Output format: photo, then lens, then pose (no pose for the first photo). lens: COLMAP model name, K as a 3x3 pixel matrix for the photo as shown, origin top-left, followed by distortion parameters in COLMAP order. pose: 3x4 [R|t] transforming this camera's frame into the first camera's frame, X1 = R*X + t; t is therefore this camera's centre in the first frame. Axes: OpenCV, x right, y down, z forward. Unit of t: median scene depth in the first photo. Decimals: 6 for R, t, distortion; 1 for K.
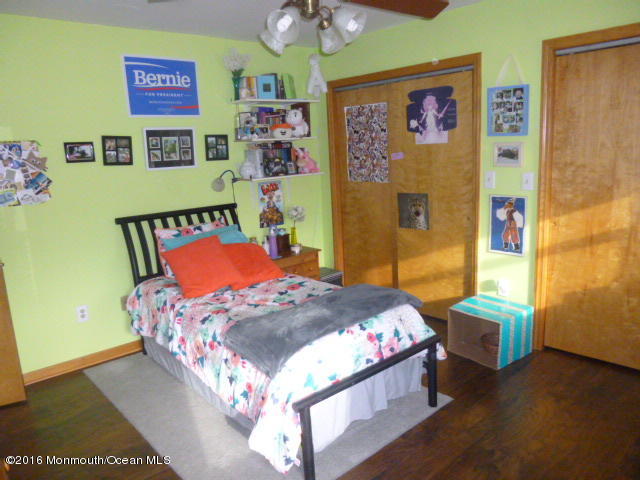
lens RADIAL K [[489.8, 0, 320.0], [0, 489.8, 240.0], [0, 0, 1]] dist [-0.005512, -0.003621]
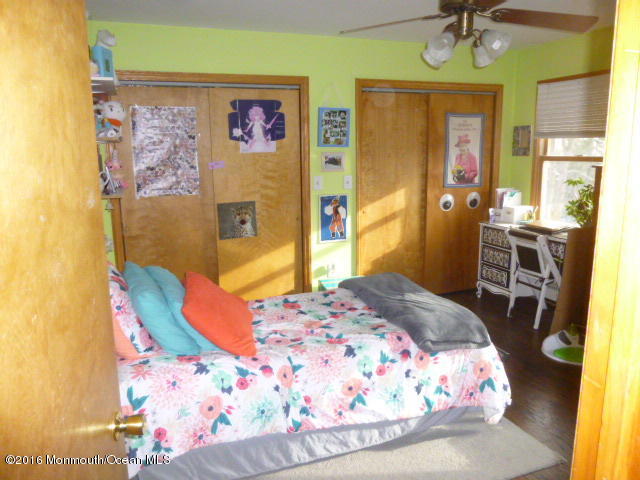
lens RADIAL K [[477.6, 0, 322.1], [0, 477.6, 243.2], [0, 0, 1]] dist [-0.073587, 0.061159]
pose [[0.350890, -0.131099, 0.927194, -0.758895], [0.184591, 0.980407, 0.068765, -0.057141], [-0.918043, 0.147023, 0.368214, 0.584280]]
